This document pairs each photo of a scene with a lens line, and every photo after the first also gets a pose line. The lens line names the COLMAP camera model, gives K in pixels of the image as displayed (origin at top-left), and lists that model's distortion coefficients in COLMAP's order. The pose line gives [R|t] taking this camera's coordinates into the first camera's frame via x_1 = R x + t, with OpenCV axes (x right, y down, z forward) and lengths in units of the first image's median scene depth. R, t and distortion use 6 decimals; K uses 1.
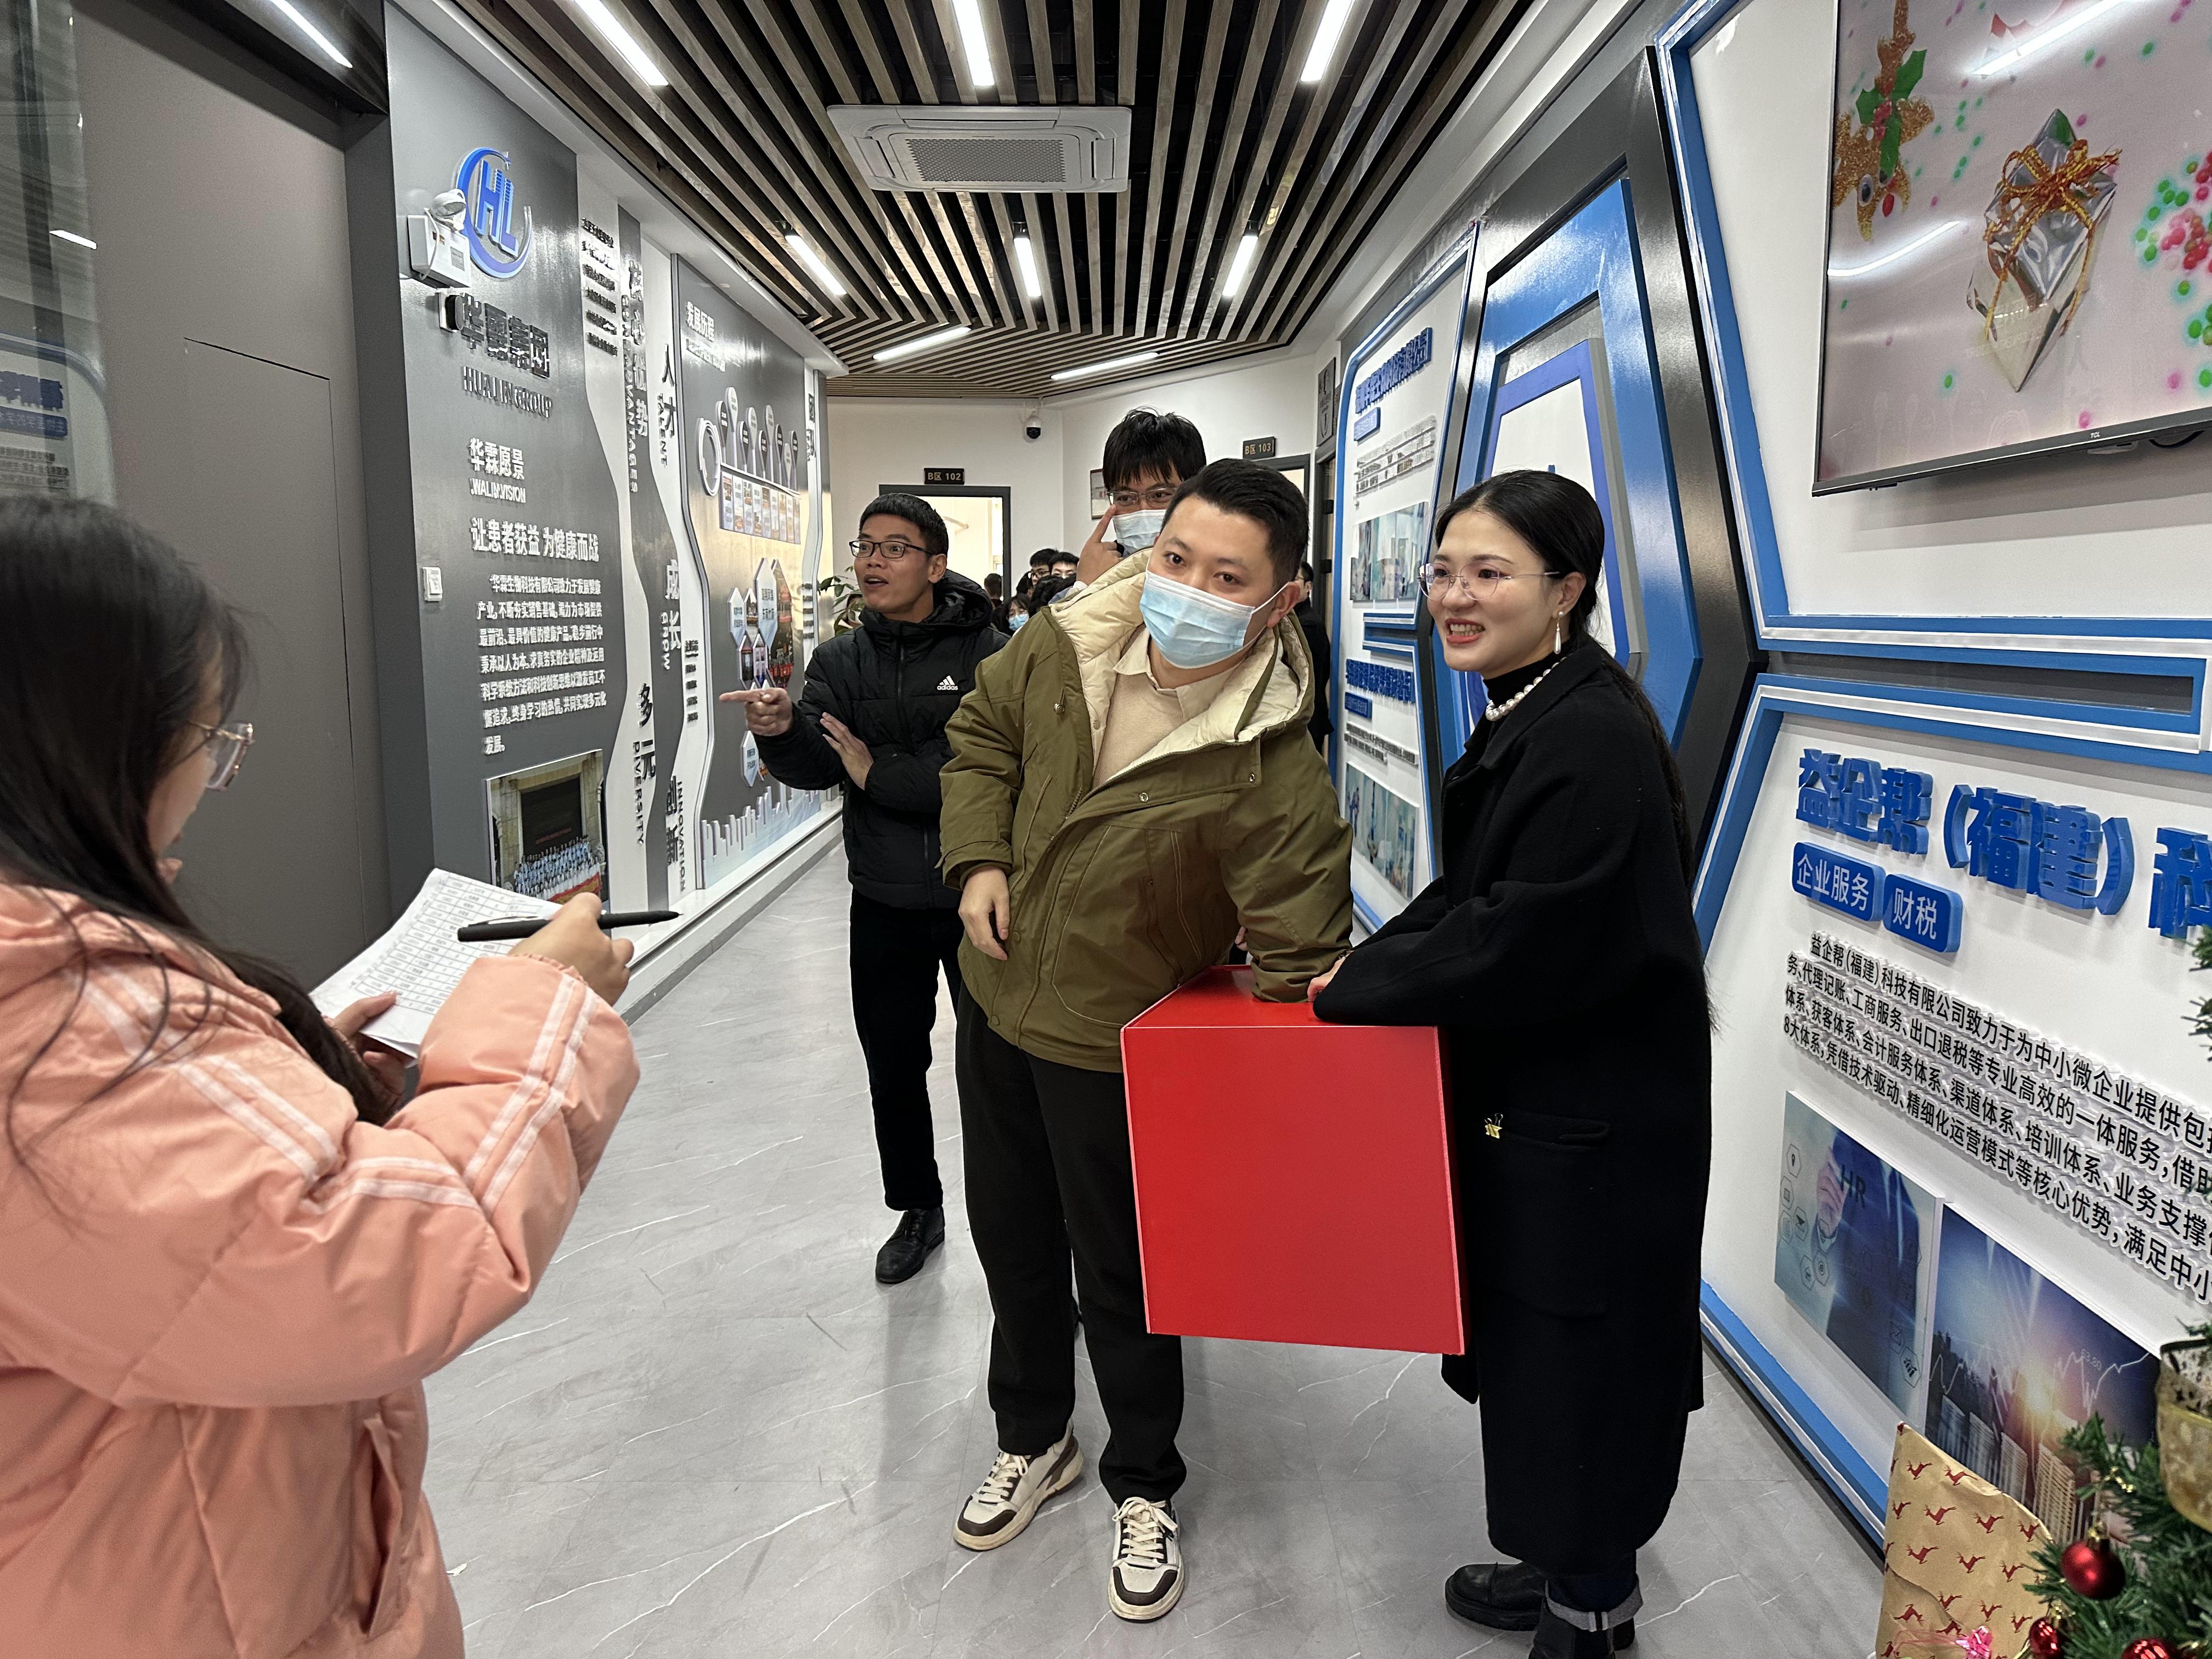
lens RADIAL K [[1553.5, 0, 1107.6], [0, 1553.5, 840.4], [0, 0, 1]] dist [0.002486, -0.008000]
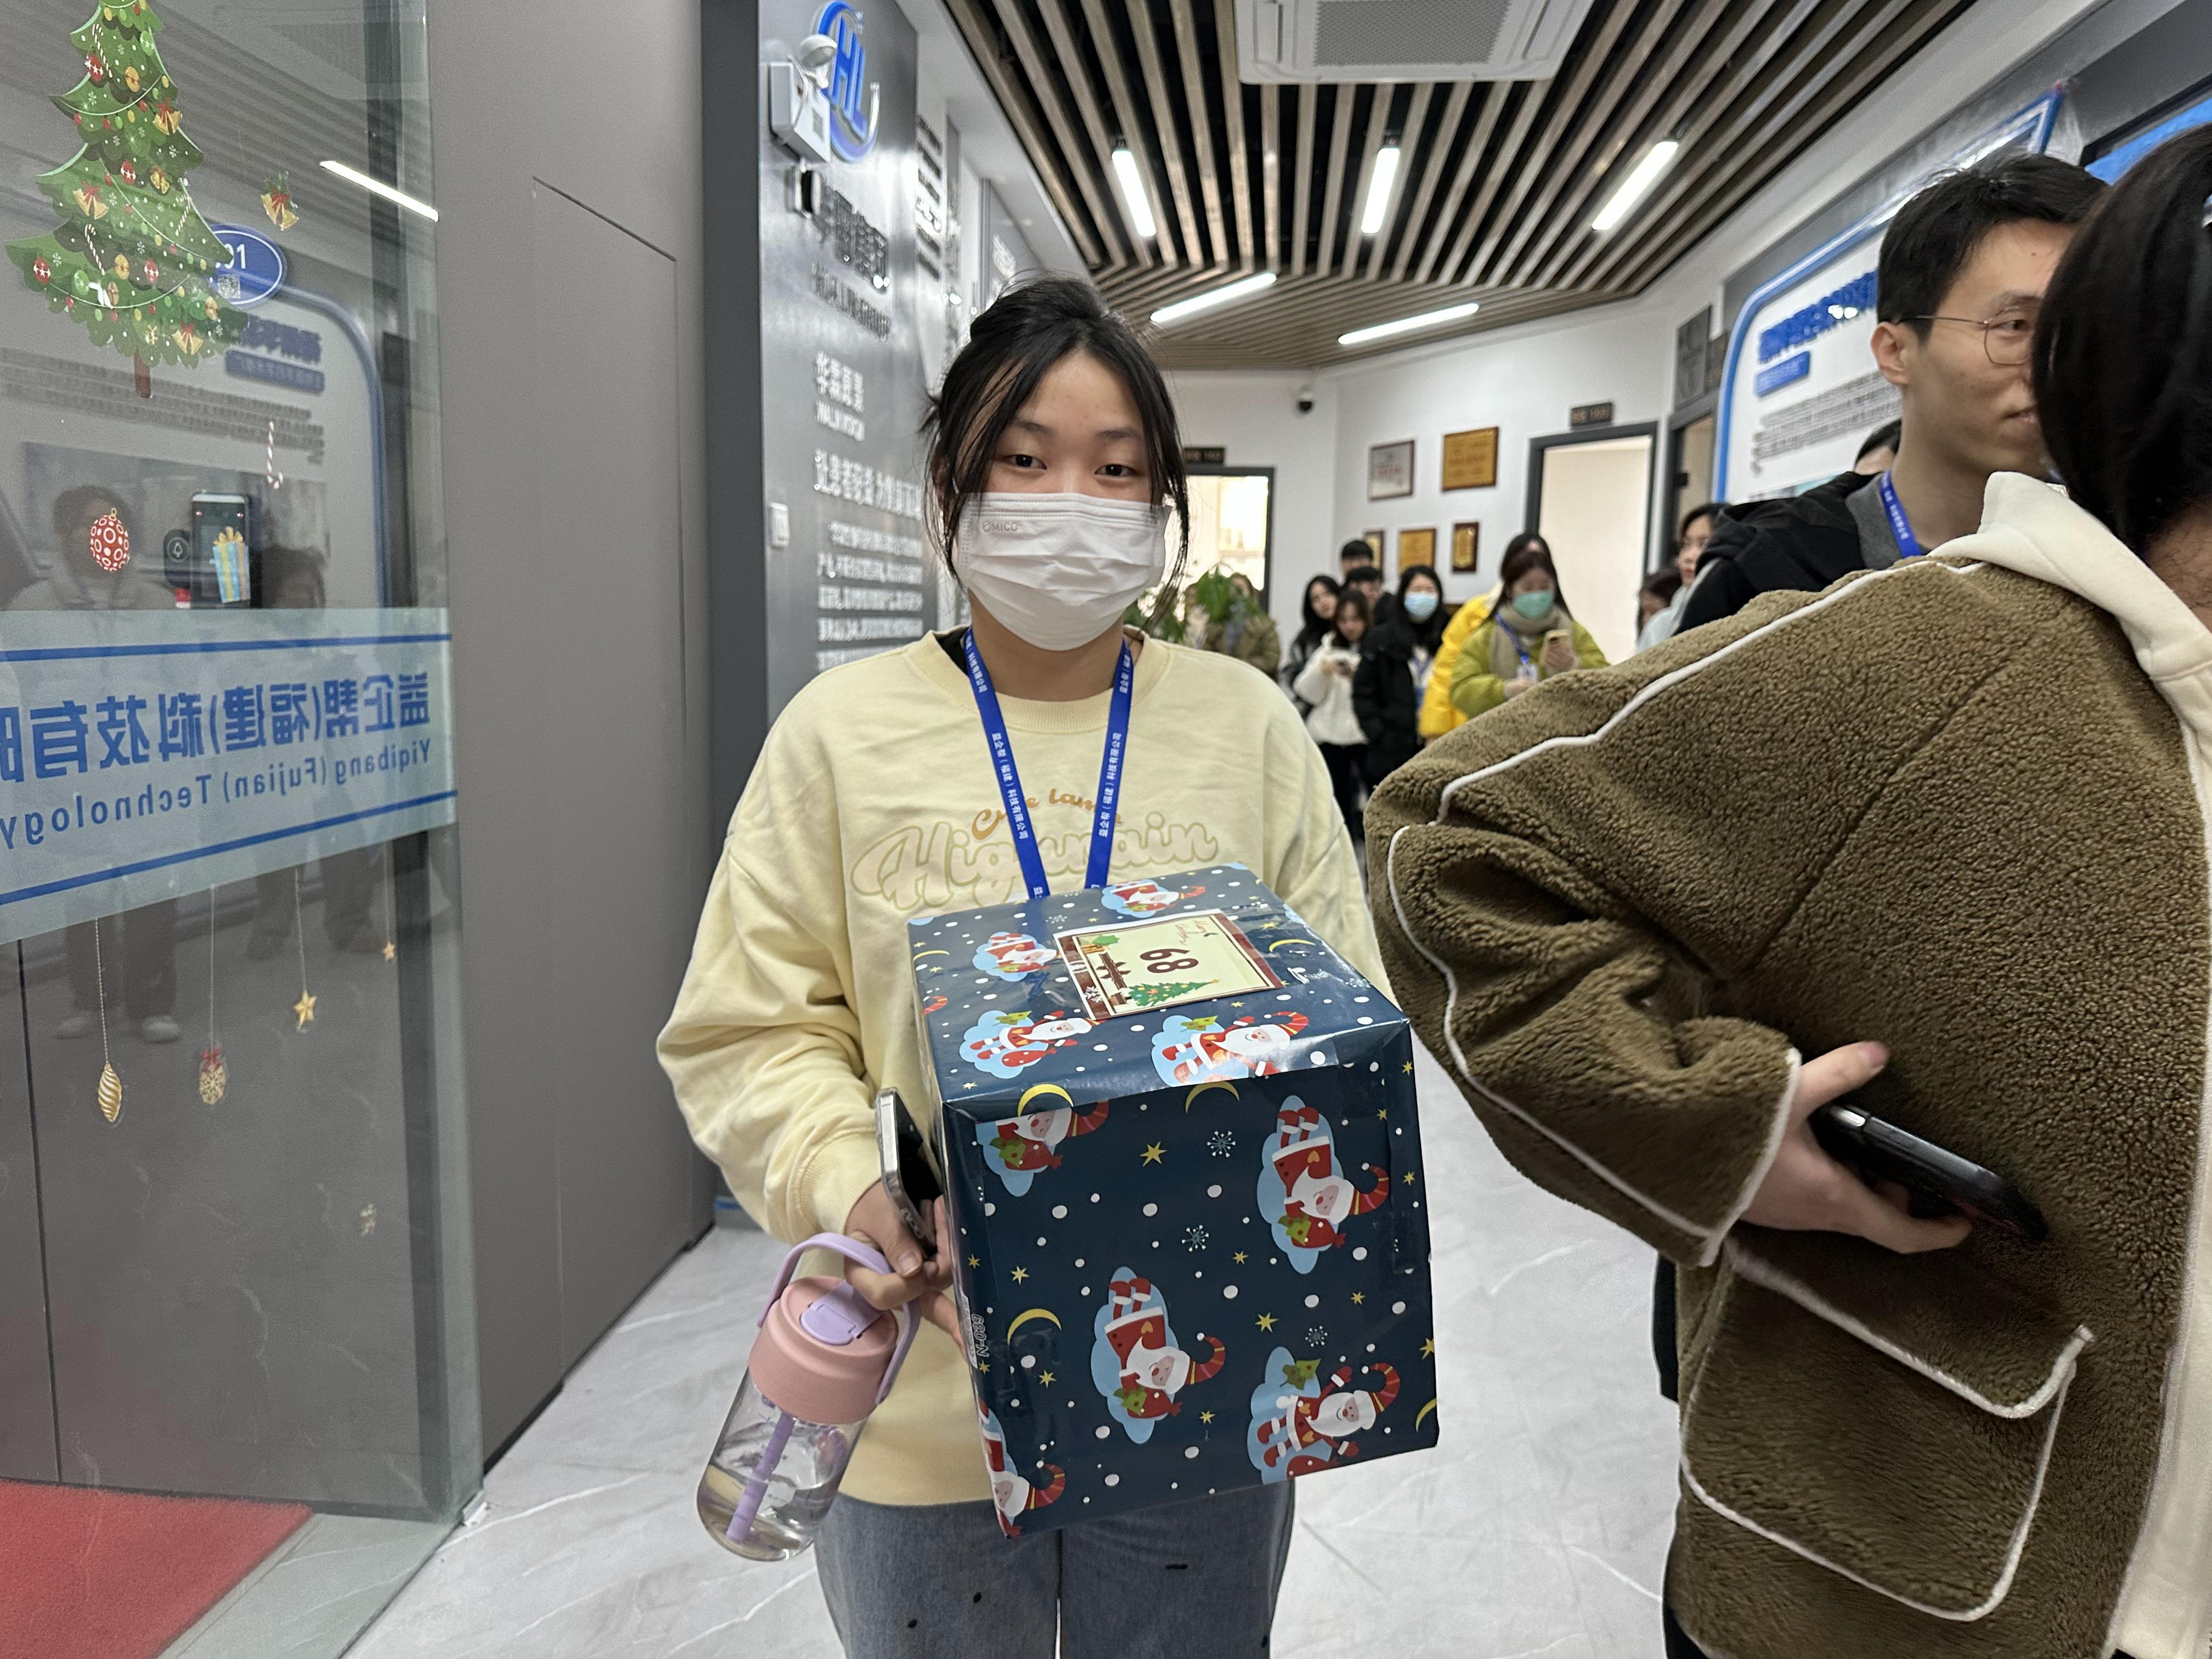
lens RADIAL K [[1589.6, 0, 1118.3], [0, 1589.6, 831.0], [0, 0, 1]] dist [0.003390, -0.003925]
pose [[0.994295, 0.026319, -0.103365, -0.150682], [-0.027402, 0.999583, -0.009072, -0.004725], [0.103083, 0.011853, 0.994602, 0.179140]]
